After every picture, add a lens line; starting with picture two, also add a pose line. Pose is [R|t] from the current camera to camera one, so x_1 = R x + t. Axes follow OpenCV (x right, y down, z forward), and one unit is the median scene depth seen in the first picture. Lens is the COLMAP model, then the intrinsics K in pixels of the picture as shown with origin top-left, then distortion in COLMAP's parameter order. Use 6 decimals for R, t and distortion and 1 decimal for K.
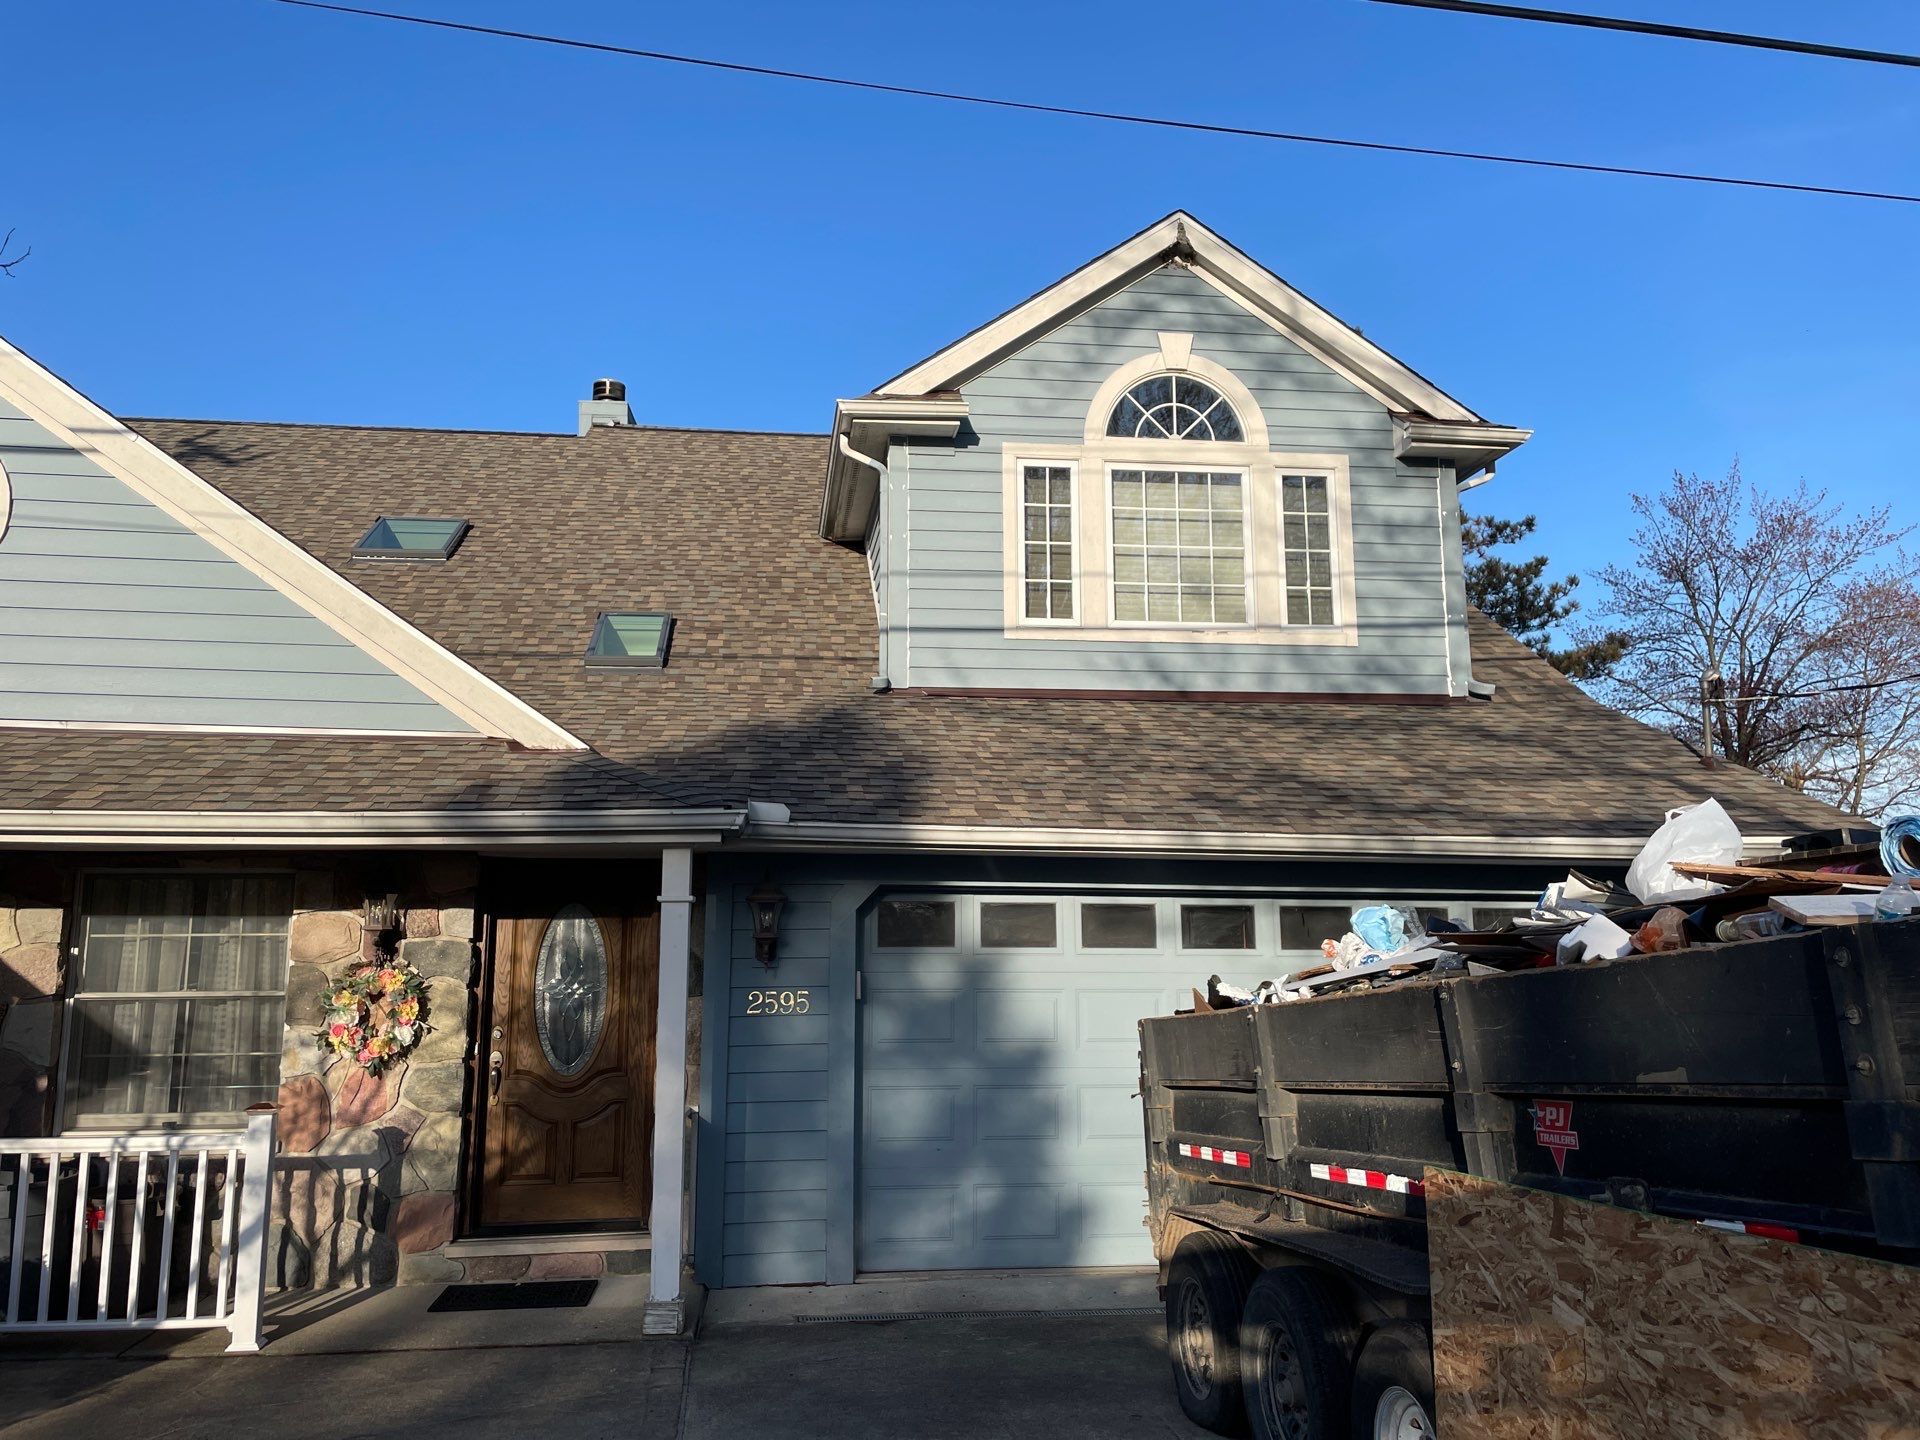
lens RADIAL K [[1442.2, 0, 959.9], [0, 1442.2, 705.2], [0, 0, 1]] dist [0.080917, -0.105058]
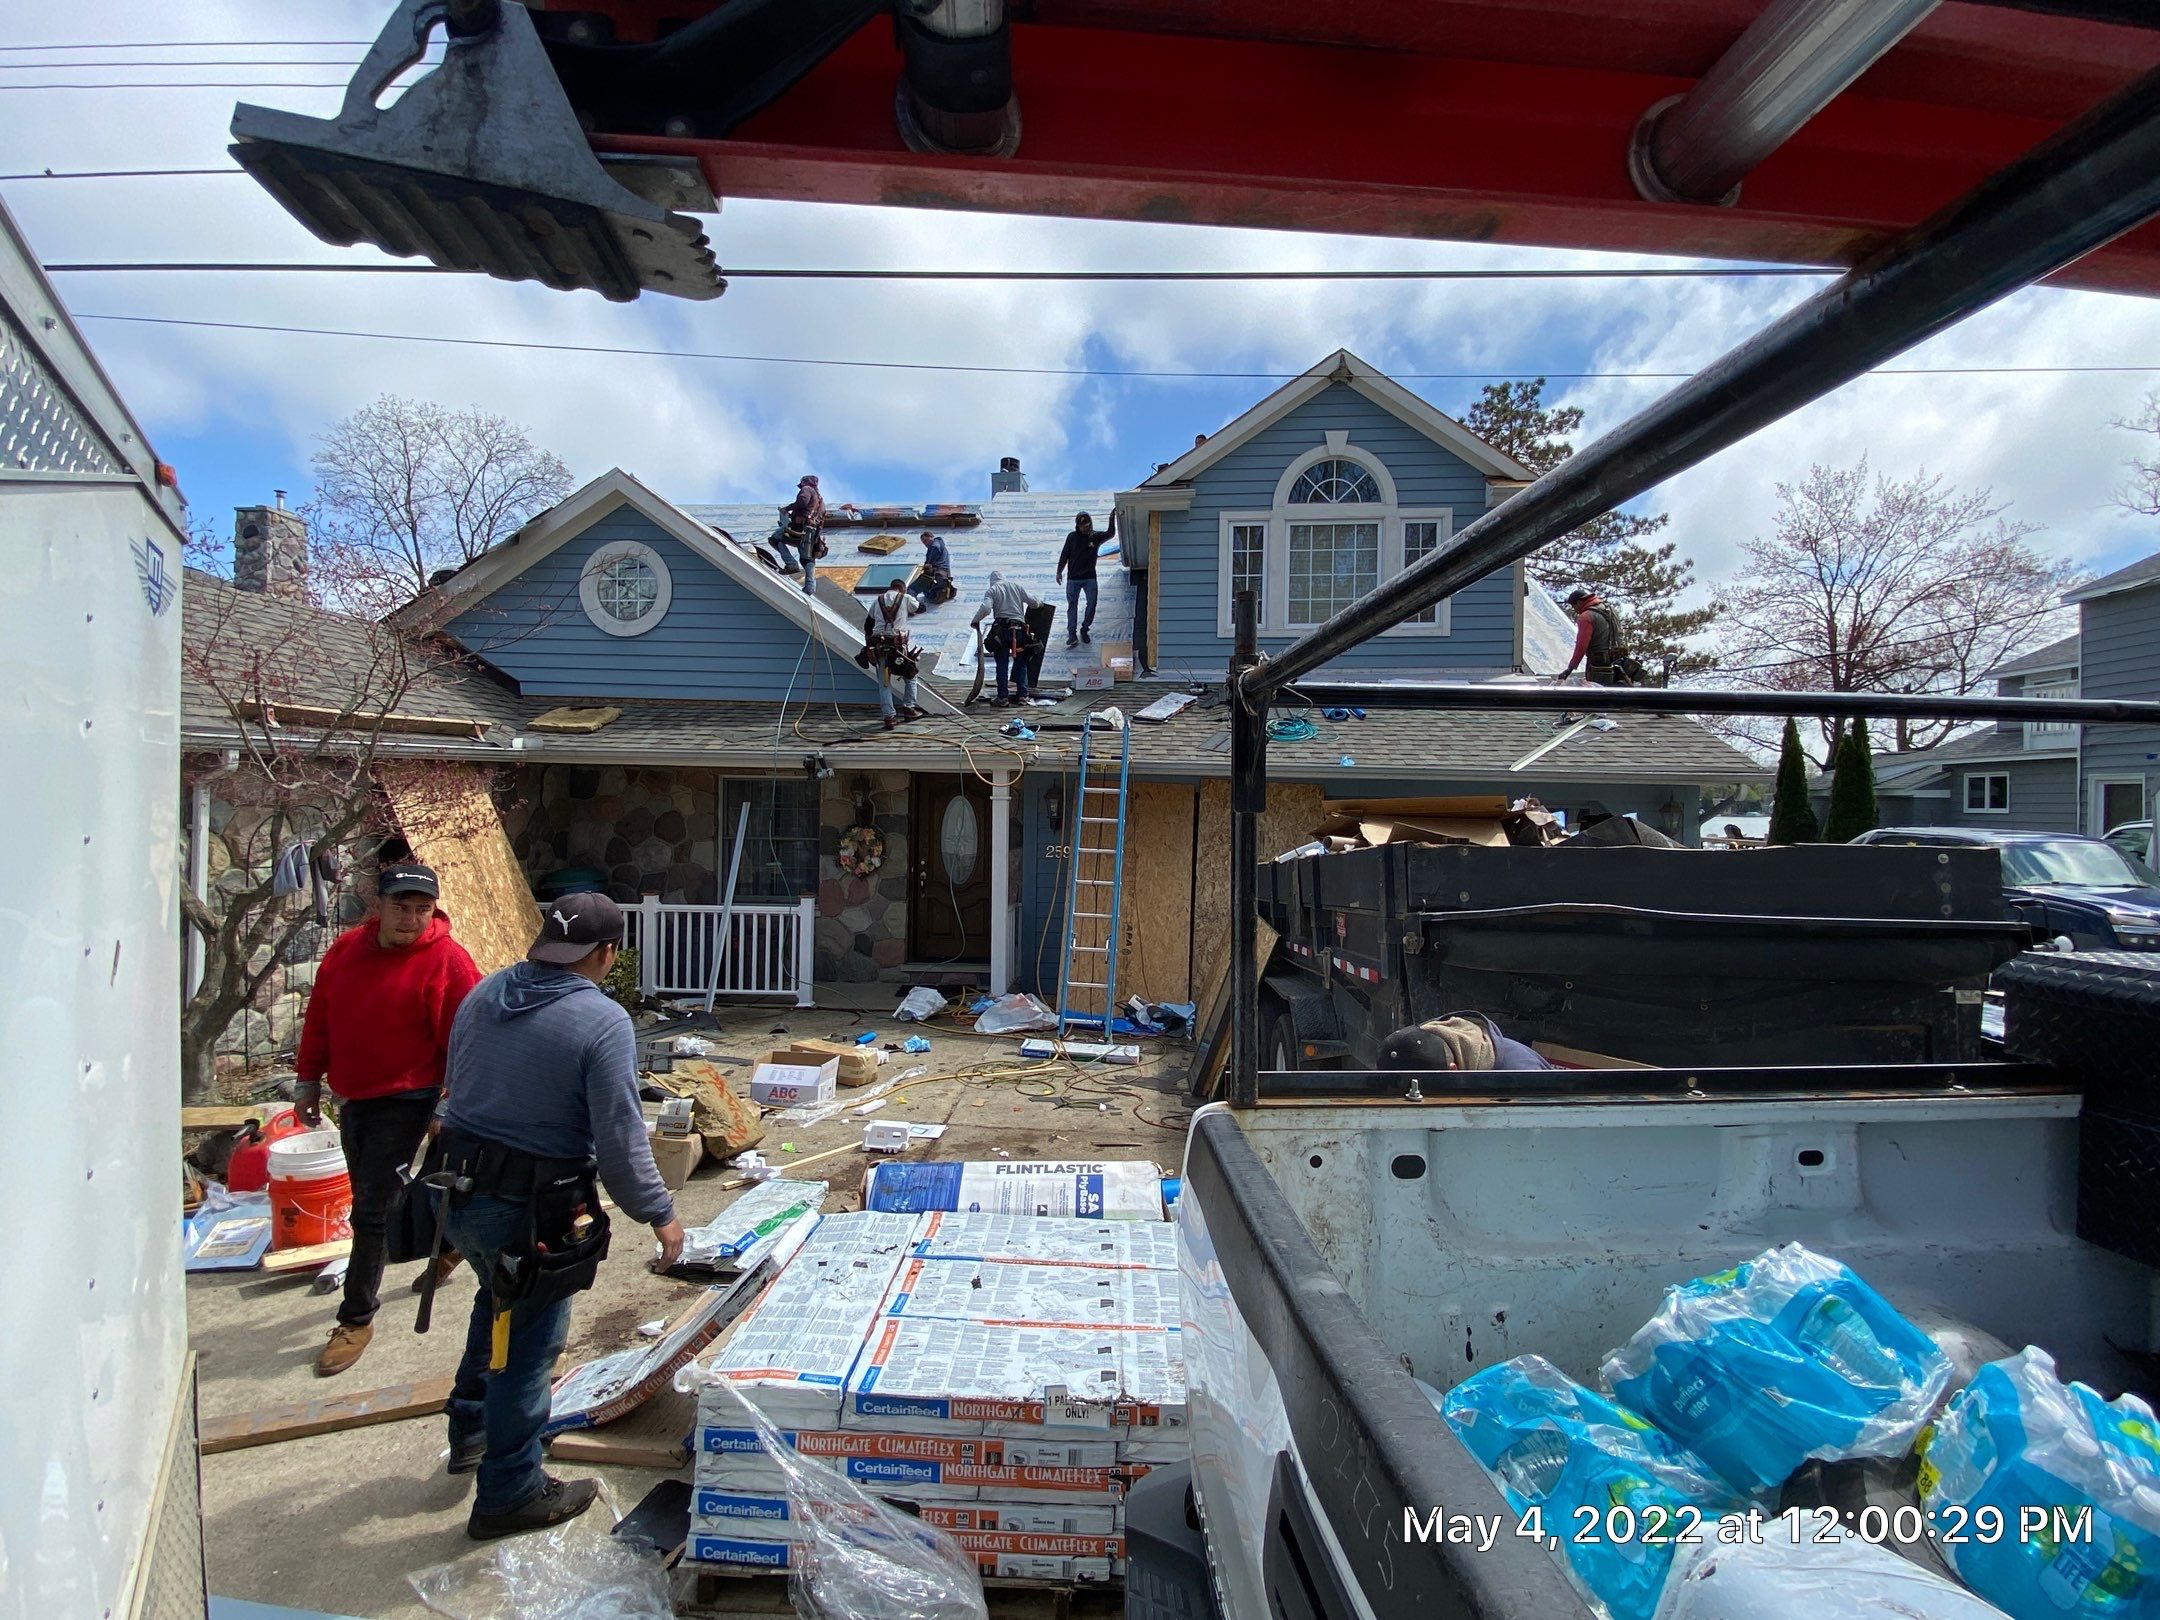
lens RADIAL K [[993.6, 0, 1095.3], [0, 993.6, 800.4], [0, 0, 1]] dist [0.003393, -0.006152]
pose [[0.979406, 0.017446, -0.201147, 0.118669], [0.015260, 0.987014, 0.159906, -0.043034], [0.201325, -0.159682, 0.966421, -0.143733]]
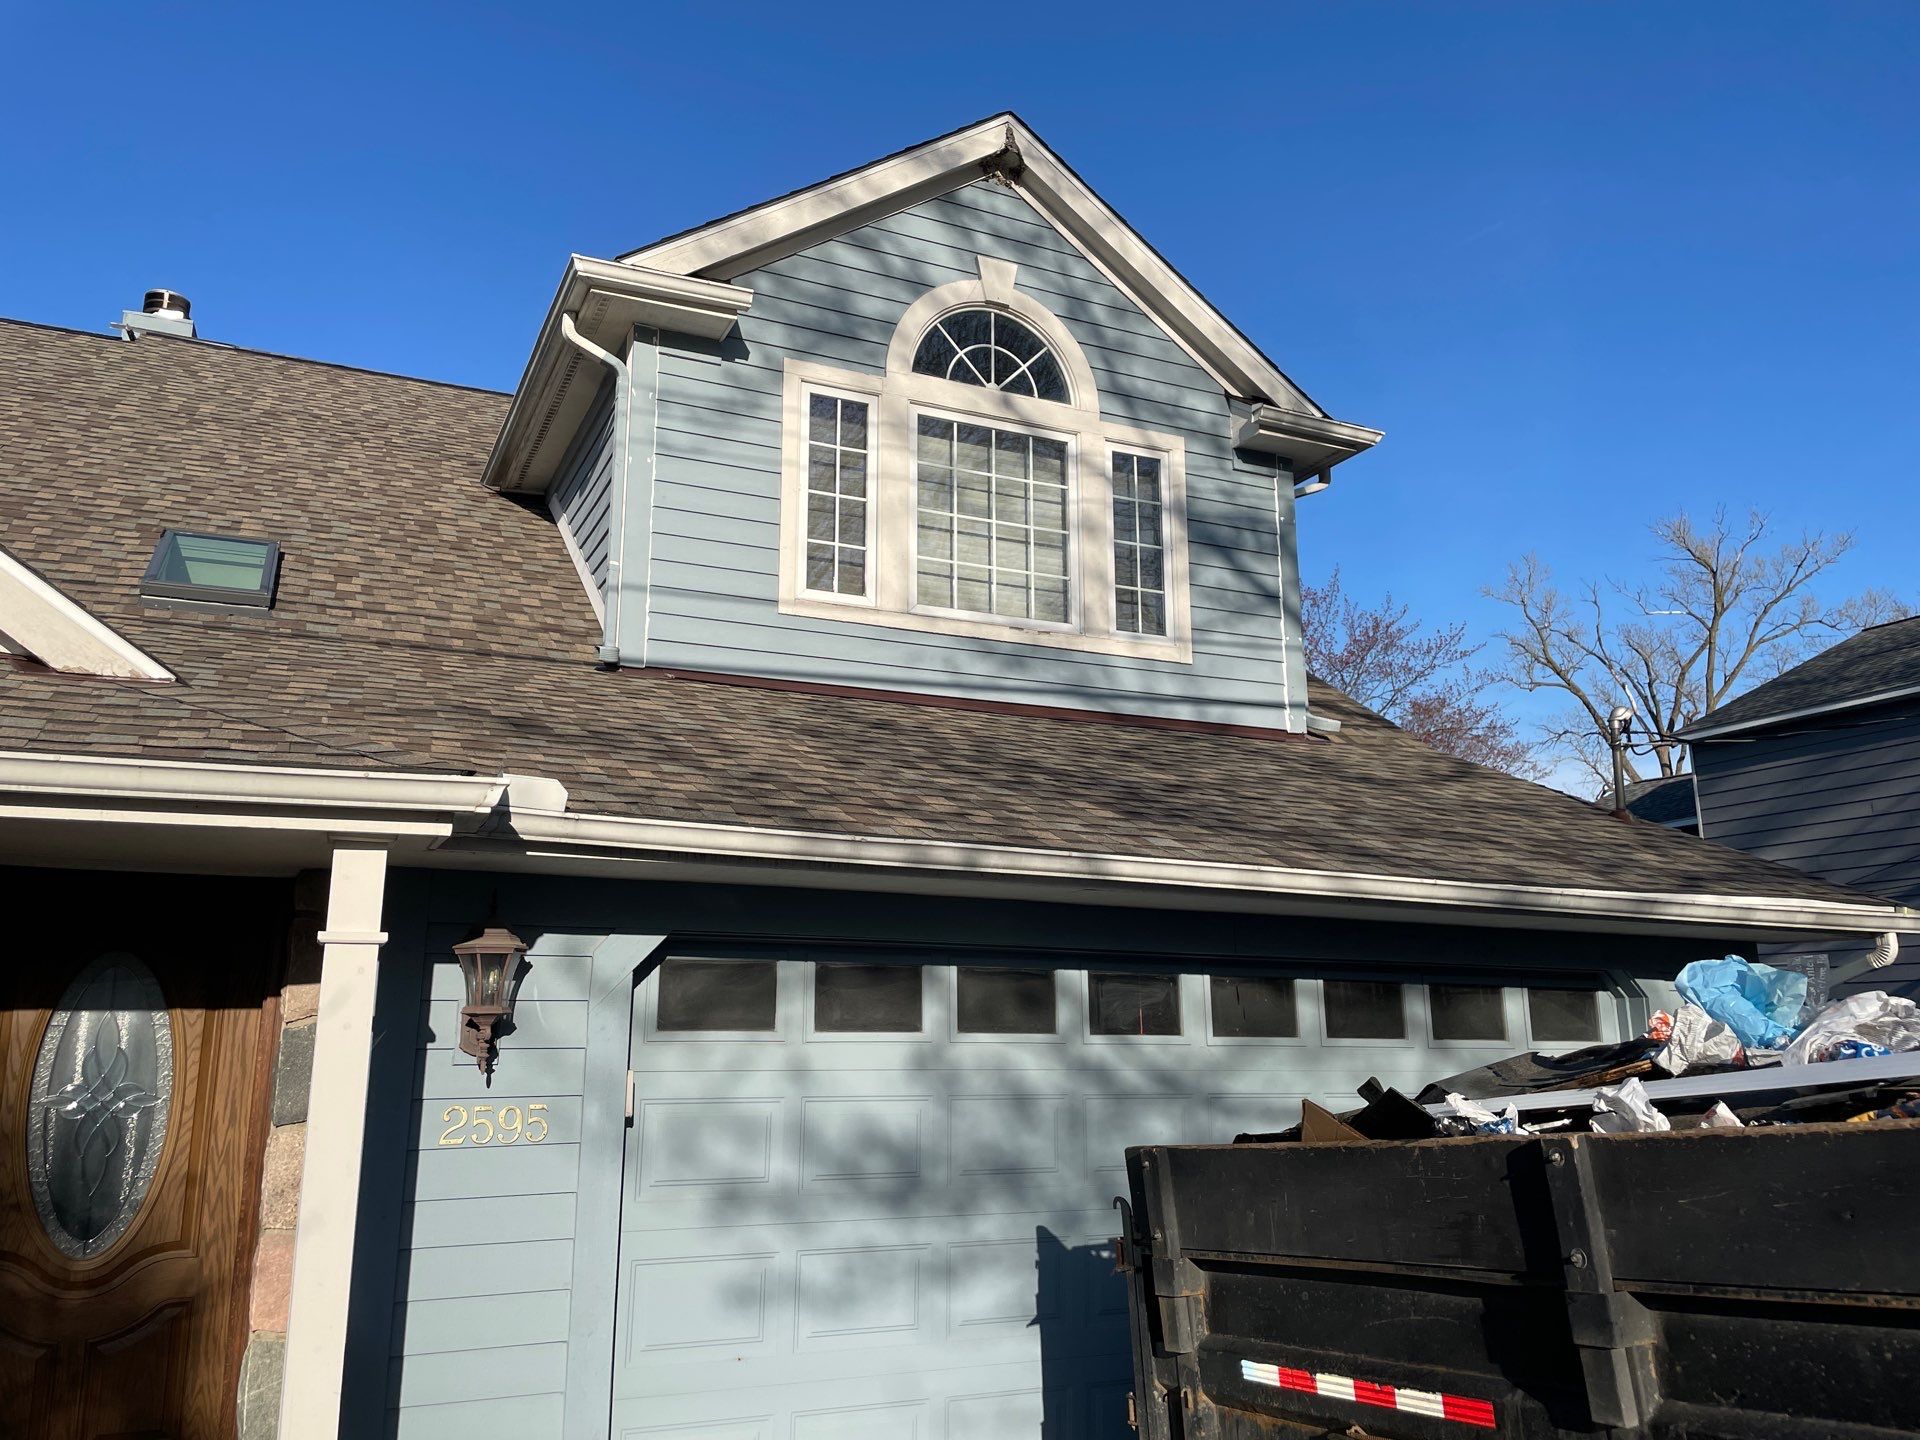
lens RADIAL K [[1442.2, 0, 942.5], [0, 1442.2, 702.4], [0, 0, 1]] dist [0.080917, -0.105058]
pose [[0.956402, 0.070074, 0.283521, -0.092933], [-0.052370, 0.996202, -0.069557, 0.045858], [-0.287318, 0.051677, 0.956440, 0.258769]]
